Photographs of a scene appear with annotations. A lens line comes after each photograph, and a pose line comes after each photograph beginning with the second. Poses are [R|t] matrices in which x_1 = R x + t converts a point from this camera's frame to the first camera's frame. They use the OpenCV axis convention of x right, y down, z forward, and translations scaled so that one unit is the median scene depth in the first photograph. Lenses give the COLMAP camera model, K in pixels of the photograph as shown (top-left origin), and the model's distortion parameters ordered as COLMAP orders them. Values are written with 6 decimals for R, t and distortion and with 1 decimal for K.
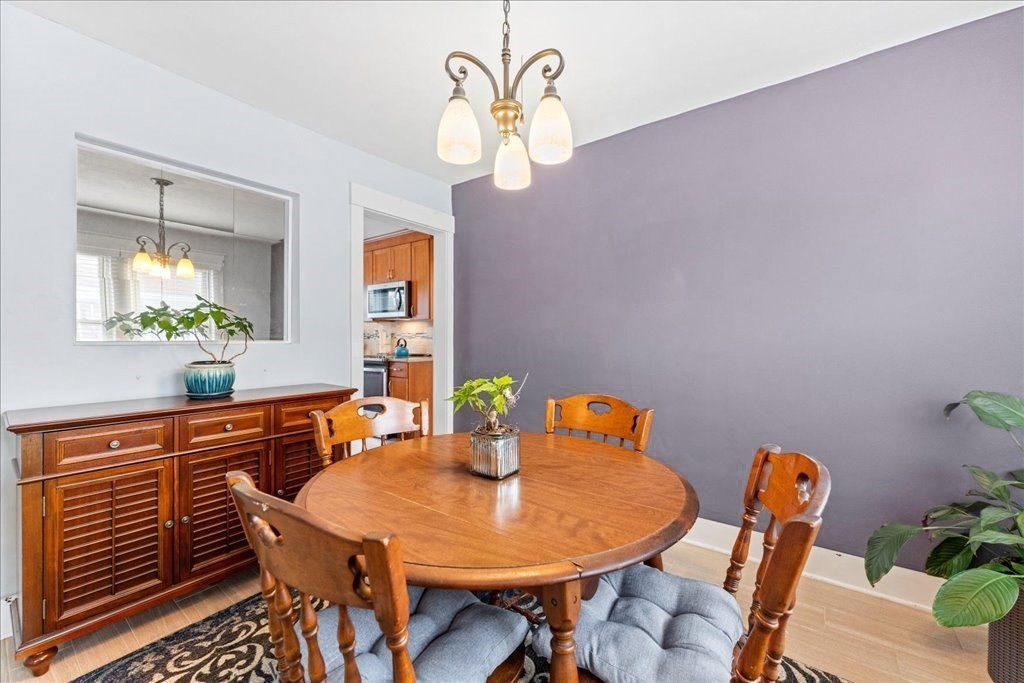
lens RADIAL K [[413.6, 0, 515.9], [0, 413.6, 339.6], [0, 0, 1]] dist [0.003349, -0.000601]
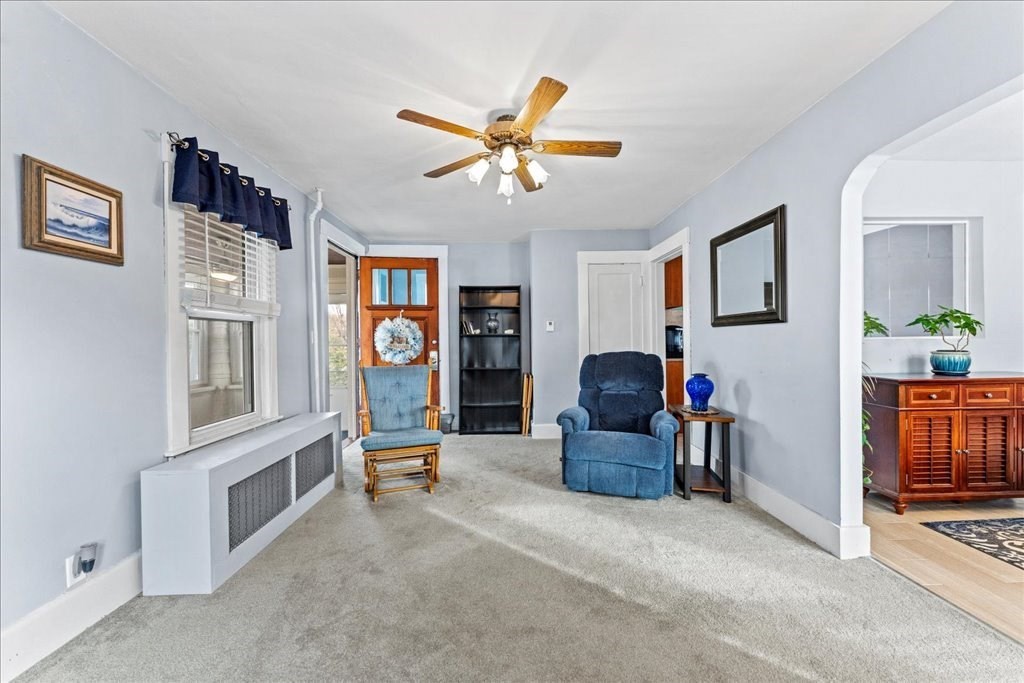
lens RADIAL K [[413.6, 0, 515.8], [0, 413.6, 339.6], [0, 0, 1]] dist [0.003349, -0.000601]
pose [[0.634563, -0.006262, -0.772845, -0.590162], [0.006780, 0.999974, -0.002536, 0.008716], [0.772841, -0.003631, 0.634589, -1.133547]]
